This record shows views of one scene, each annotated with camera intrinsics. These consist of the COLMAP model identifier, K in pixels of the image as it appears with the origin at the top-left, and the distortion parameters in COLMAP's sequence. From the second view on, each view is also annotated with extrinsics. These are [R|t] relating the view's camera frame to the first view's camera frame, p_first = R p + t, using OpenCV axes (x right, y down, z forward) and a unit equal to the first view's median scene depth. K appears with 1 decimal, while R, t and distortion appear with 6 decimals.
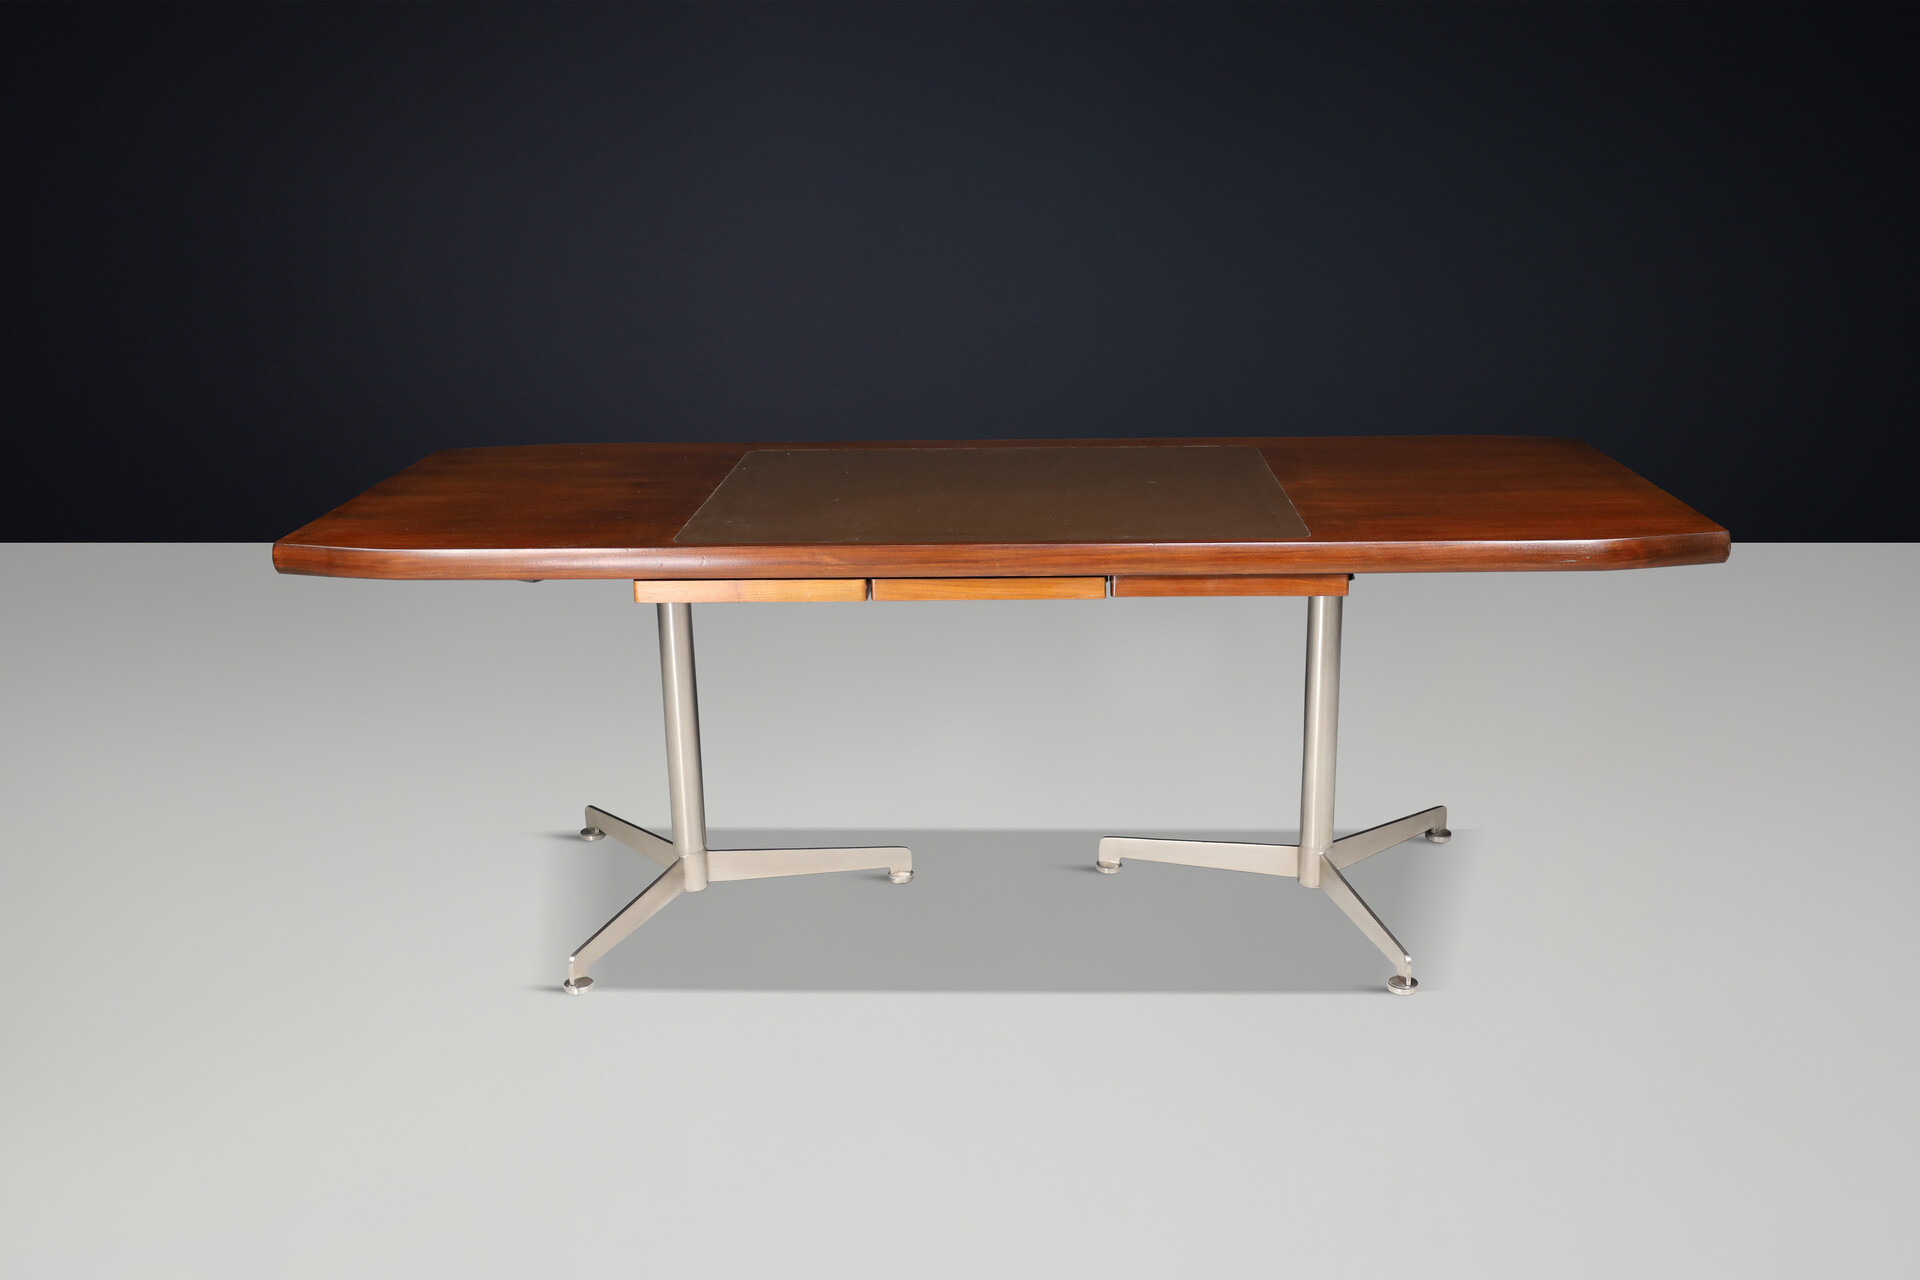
lens RADIAL K [[1848.3, 0, 969.9], [0, 1848.3, 647.2], [0, 0, 1]] dist [-0.005244, 0.000000]
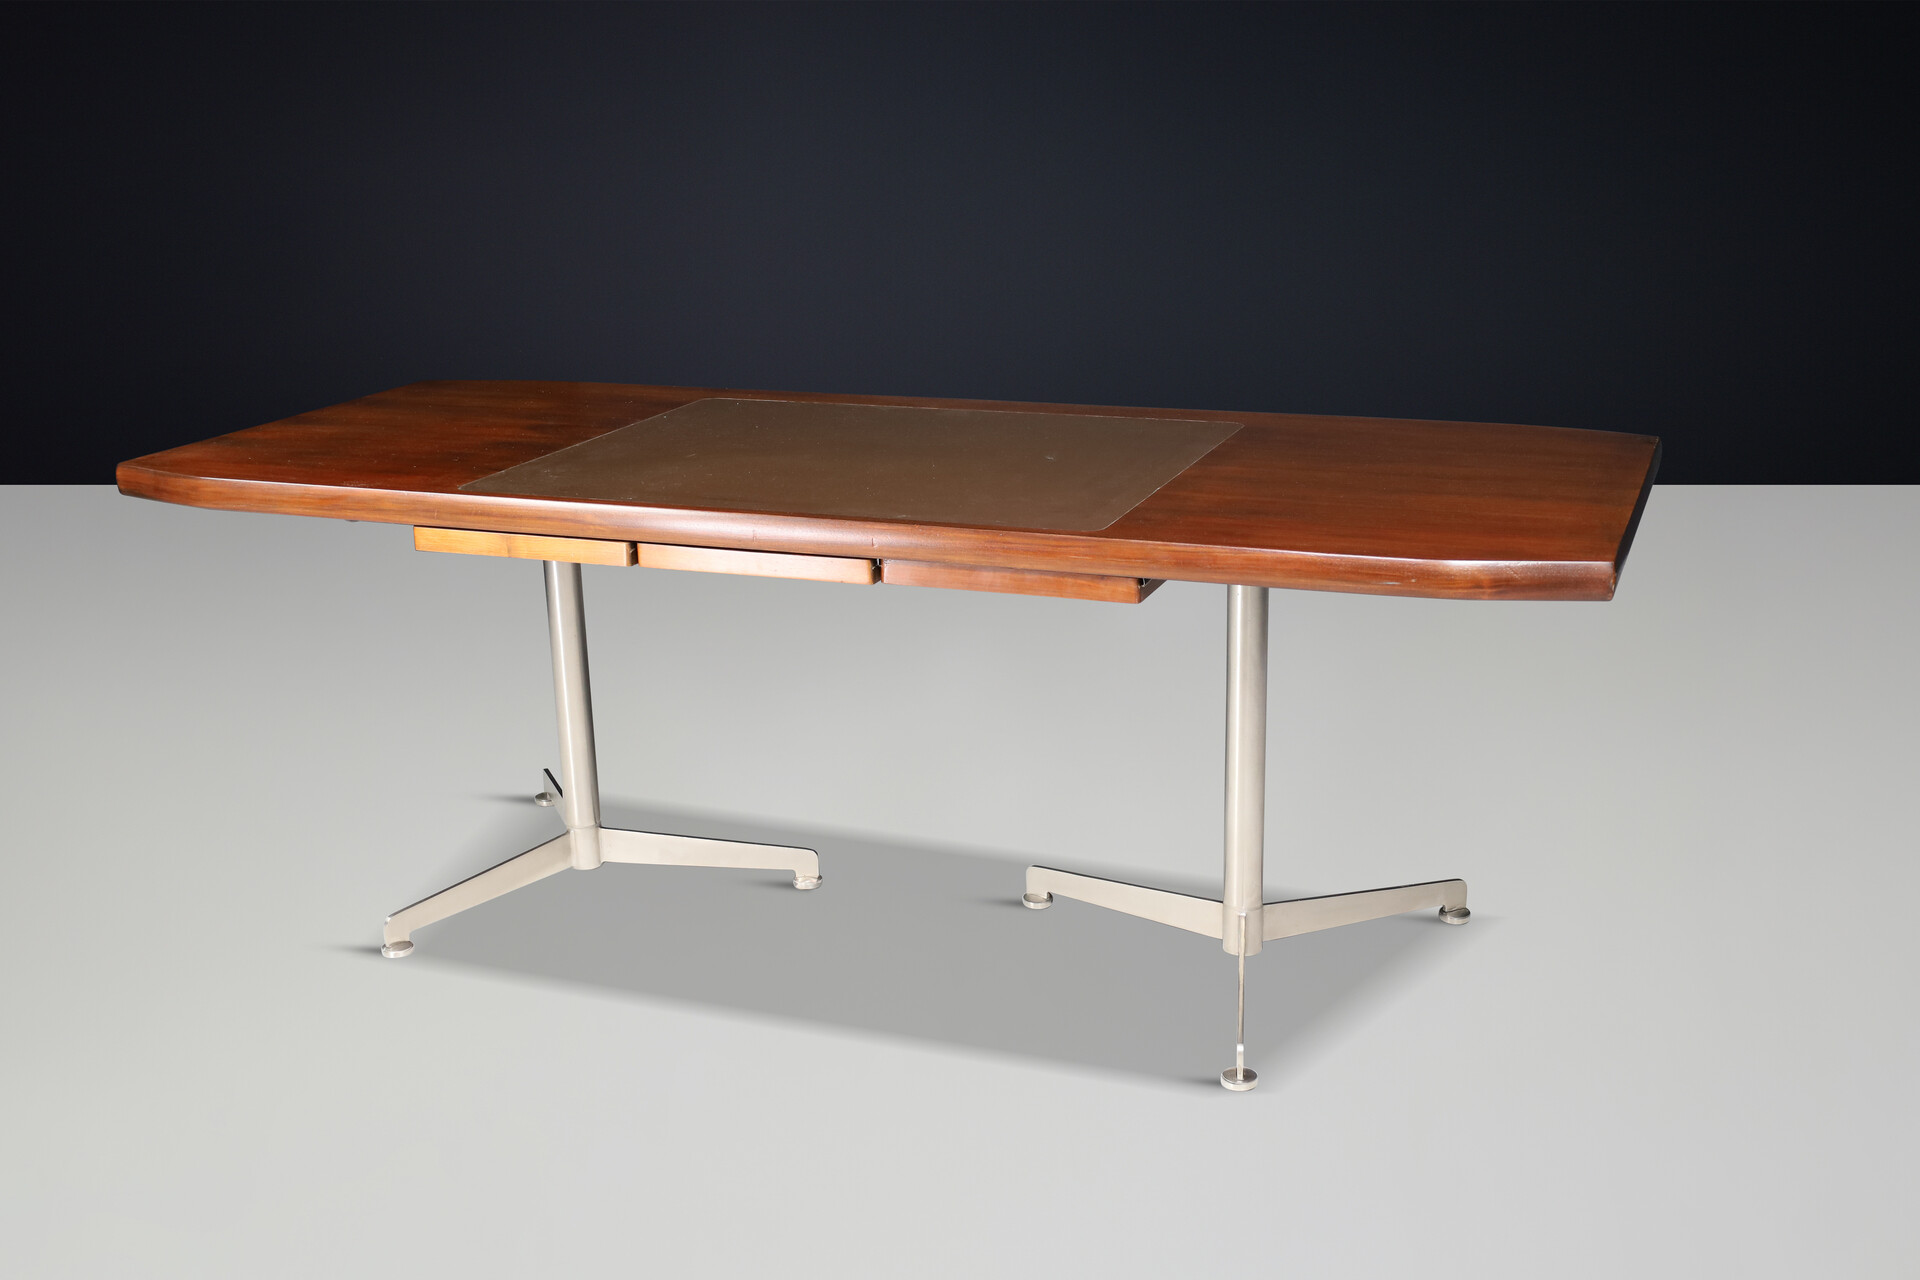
lens RADIAL K [[2167.6, 0, 955.3], [0, 2167.6, 634.8], [0, 0, 1]] dist [0.014457, 0.000000]
pose [[0.944878, 0.085986, -0.315929, 0.404752], [-0.085367, 0.996224, 0.015827, -0.020527], [0.316097, 0.012015, 0.948651, 0.032204]]
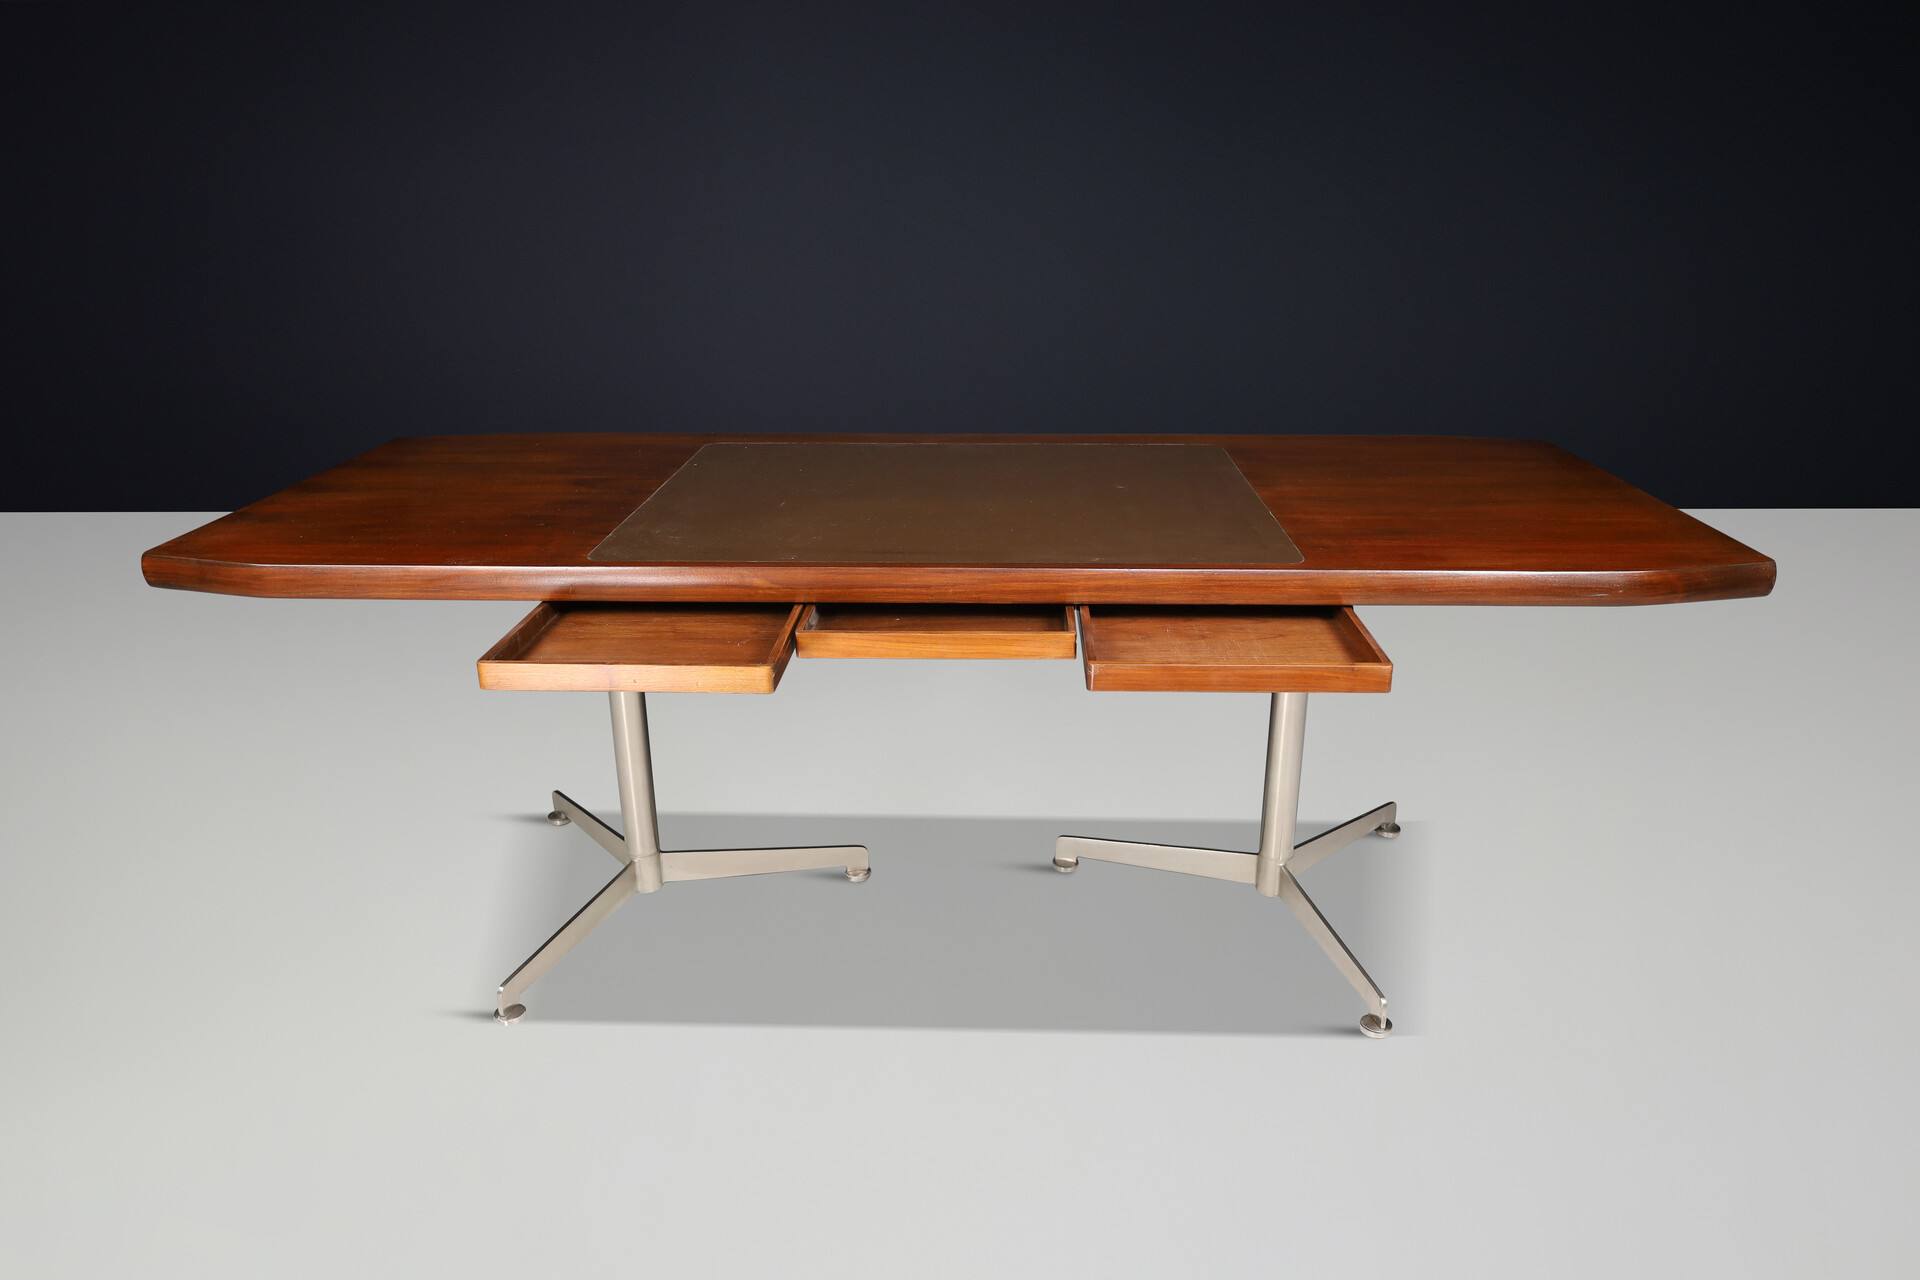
lens RADIAL K [[1326.1, 0, 966.0], [0, 1326.1, 650.3], [0, 0, 1]] dist [-0.005639, -0.000811]
pose [[0.999895, 0.009723, 0.010708, 0.014416], [-0.010456, 0.997450, 0.070598, -0.055920], [-0.009994, -0.070702, 0.997447, 0.336319]]
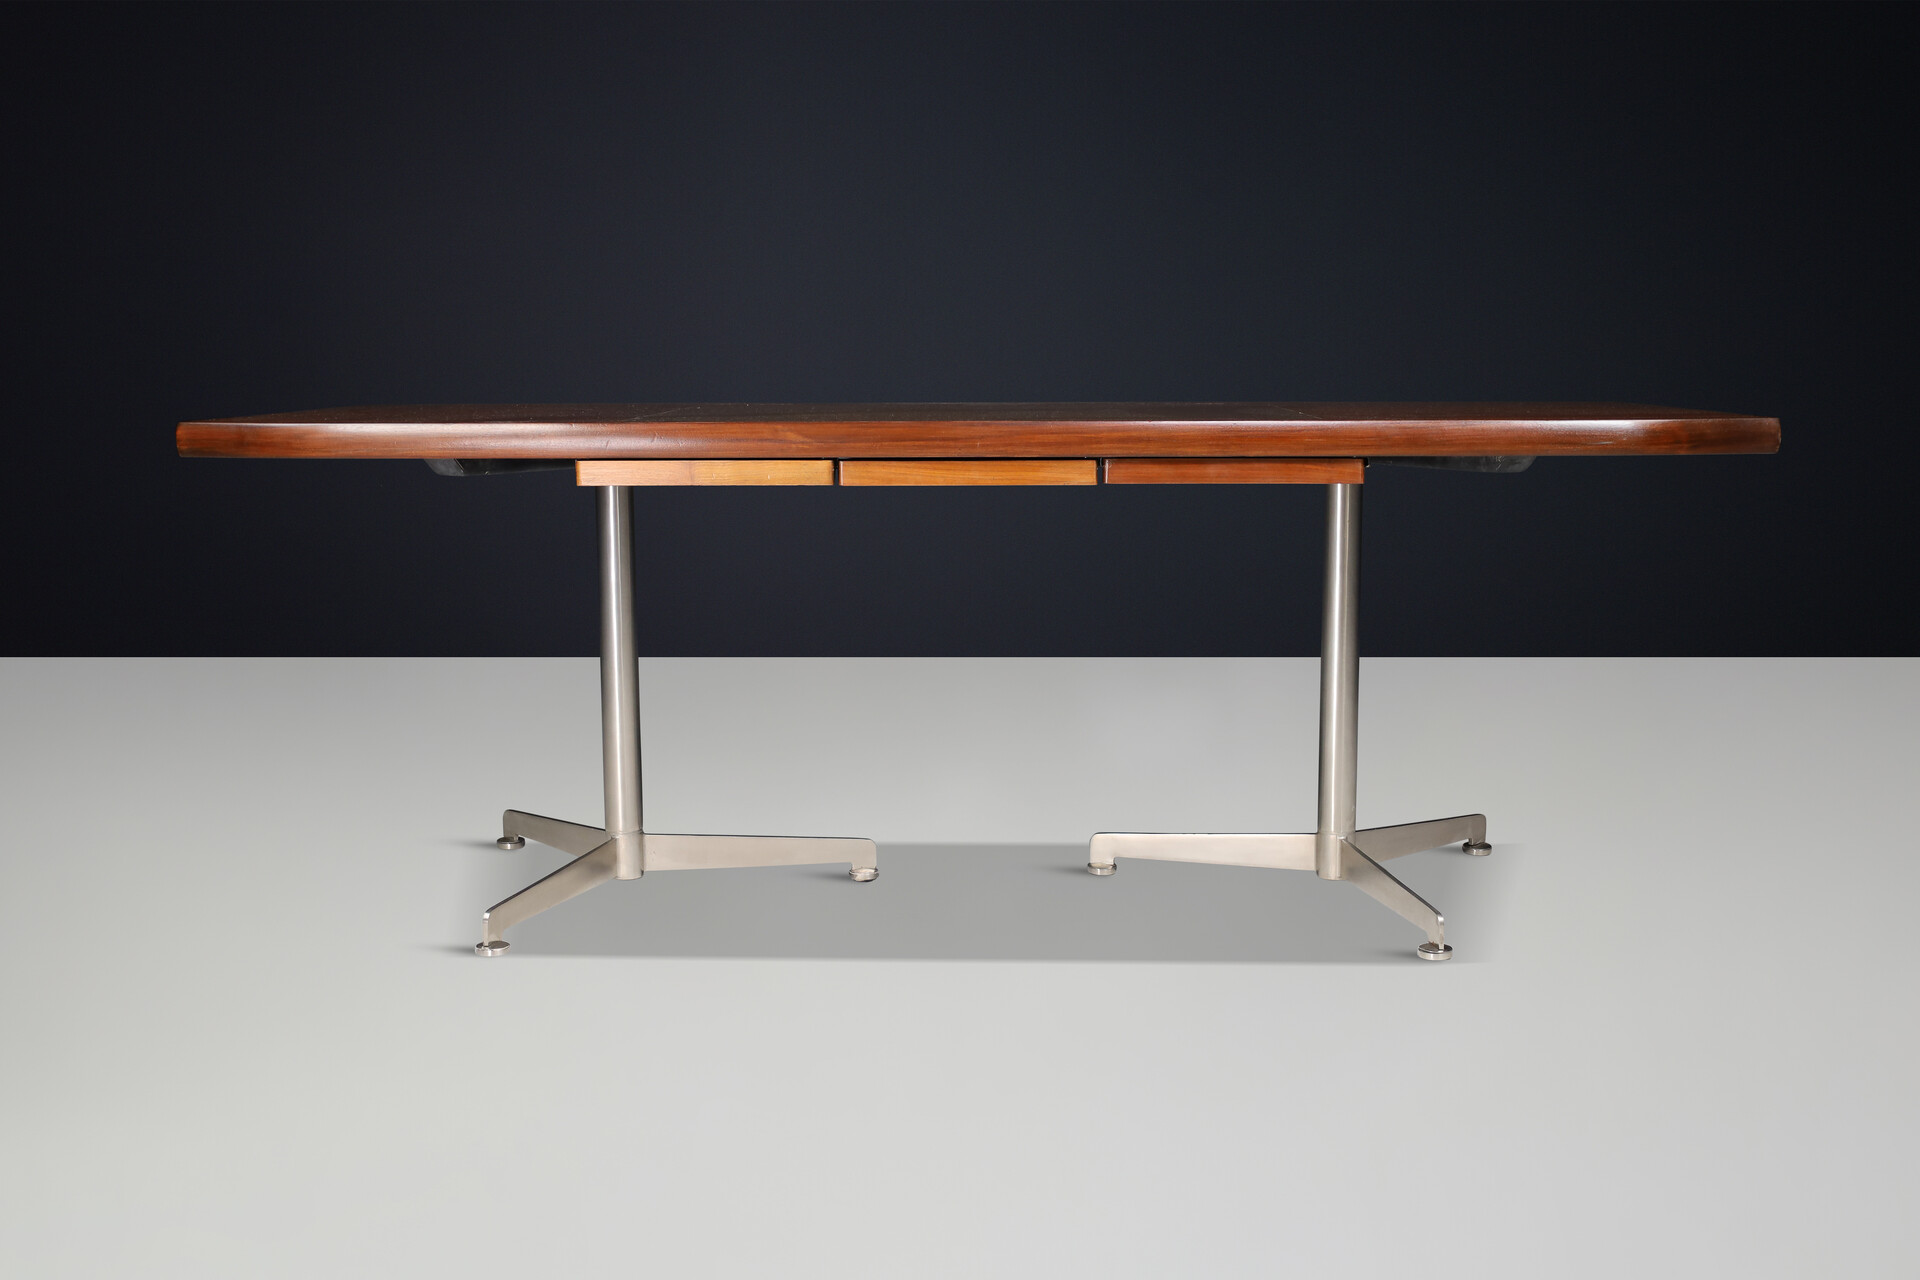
lens RADIAL K [[2167.6, 0, 970.3], [0, 2167.6, 626.1], [0, 0, 1]] dist [0.014457, 0.000000]
pose [[0.999863, 0.013209, 0.009957, 0.001494], [-0.011494, 0.987680, -0.156067, 0.193637], [-0.011896, 0.155931, 0.987696, -0.037466]]
